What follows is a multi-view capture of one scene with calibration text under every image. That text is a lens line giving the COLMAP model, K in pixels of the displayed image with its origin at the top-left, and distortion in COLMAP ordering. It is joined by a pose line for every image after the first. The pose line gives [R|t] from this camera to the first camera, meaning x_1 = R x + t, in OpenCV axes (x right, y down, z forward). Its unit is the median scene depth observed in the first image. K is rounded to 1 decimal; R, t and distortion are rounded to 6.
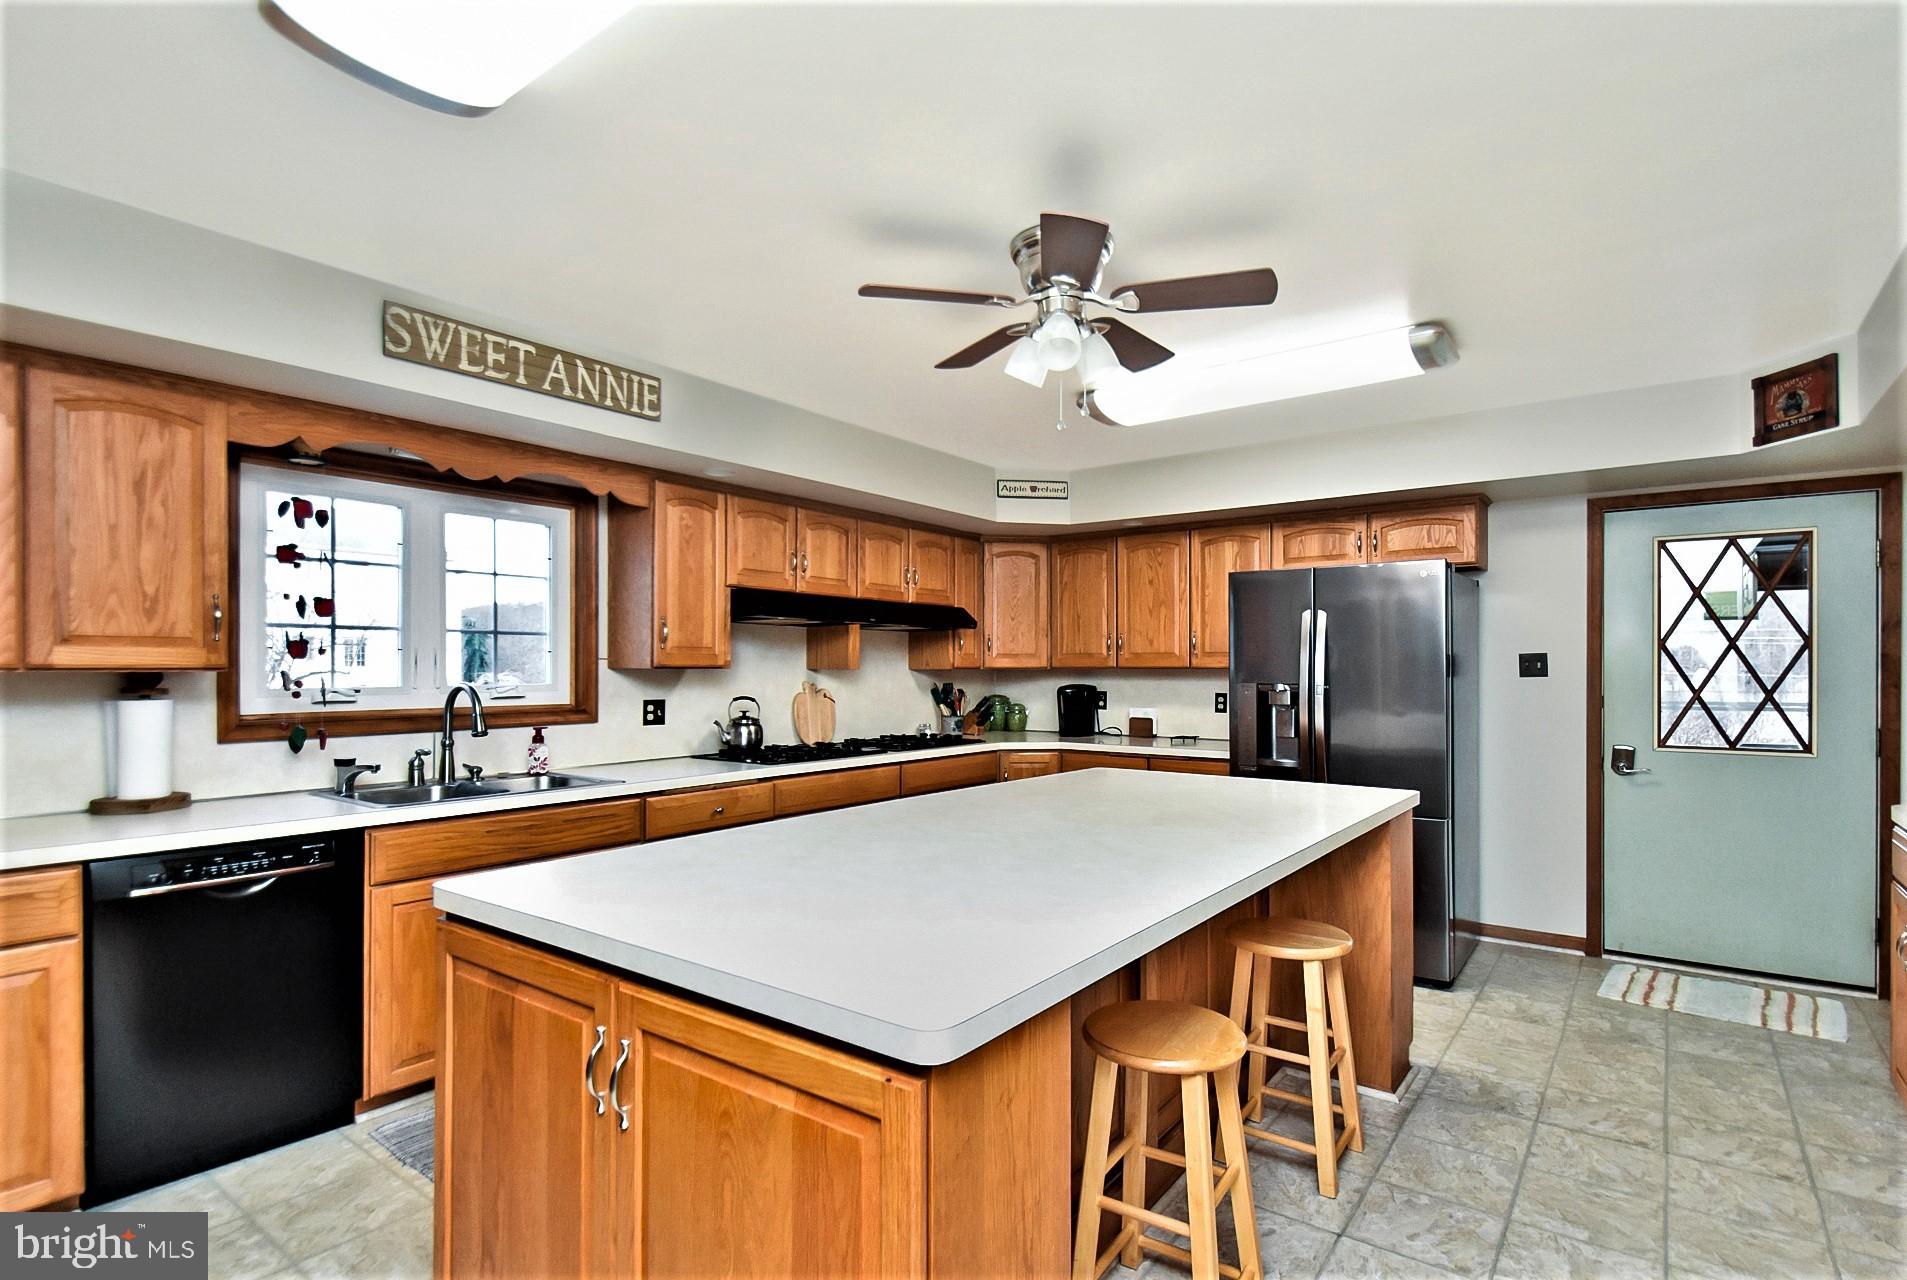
lens RADIAL K [[914.4, 0, 949.6], [0, 914.4, 669.2], [0, 0, 1]] dist [0.006003, -0.007462]
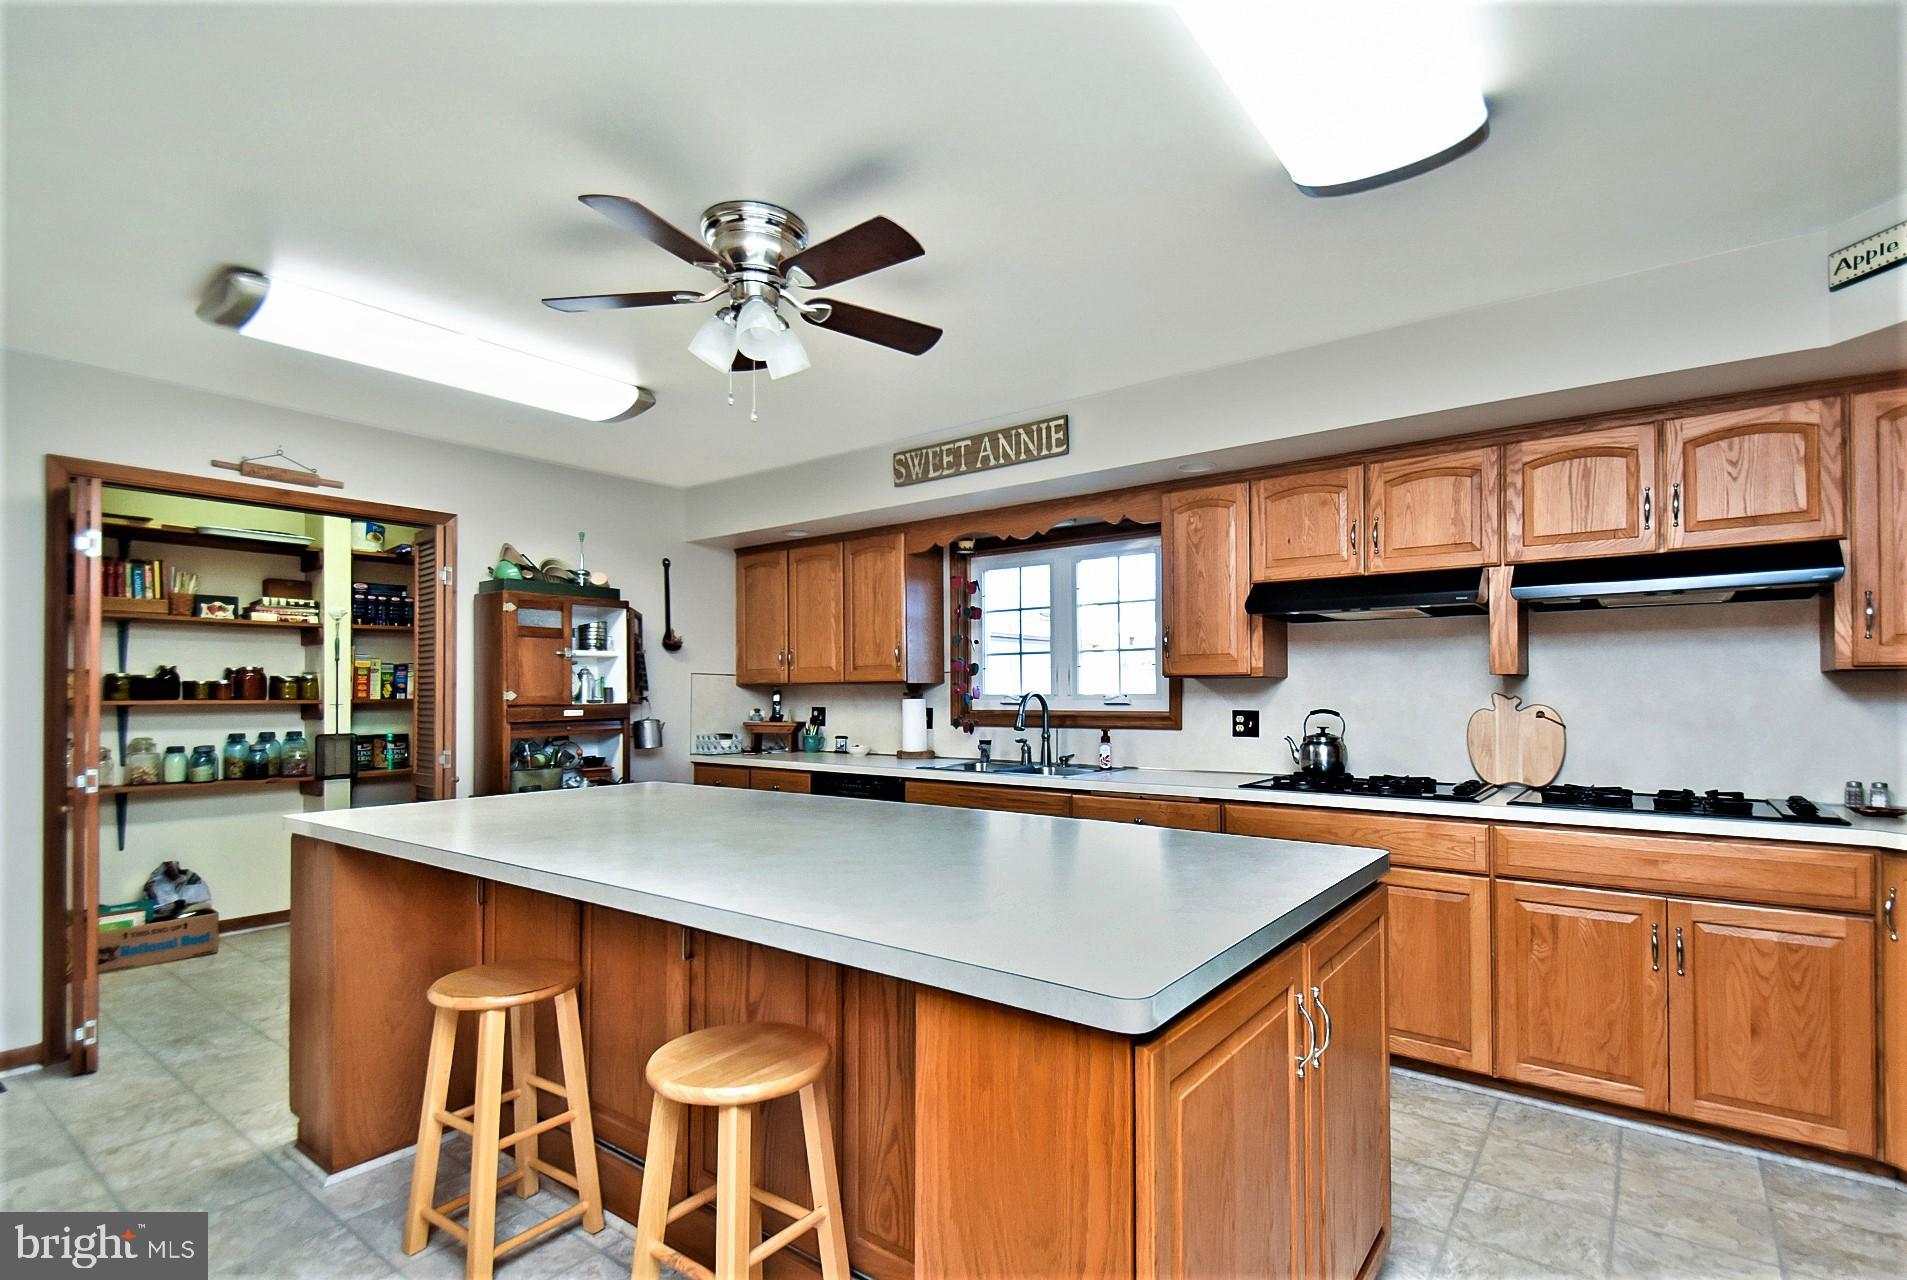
lens RADIAL K [[851.1, 0, 951.0], [0, 851.1, 672.7], [0, 0, 1]] dist [-0.012688, -0.000210]
pose [[0.024065, -0.015646, -0.999588, 0.698533], [0.009340, 0.999837, -0.015425, 0.006176], [0.999667, -0.008965, 0.024207, 0.839708]]
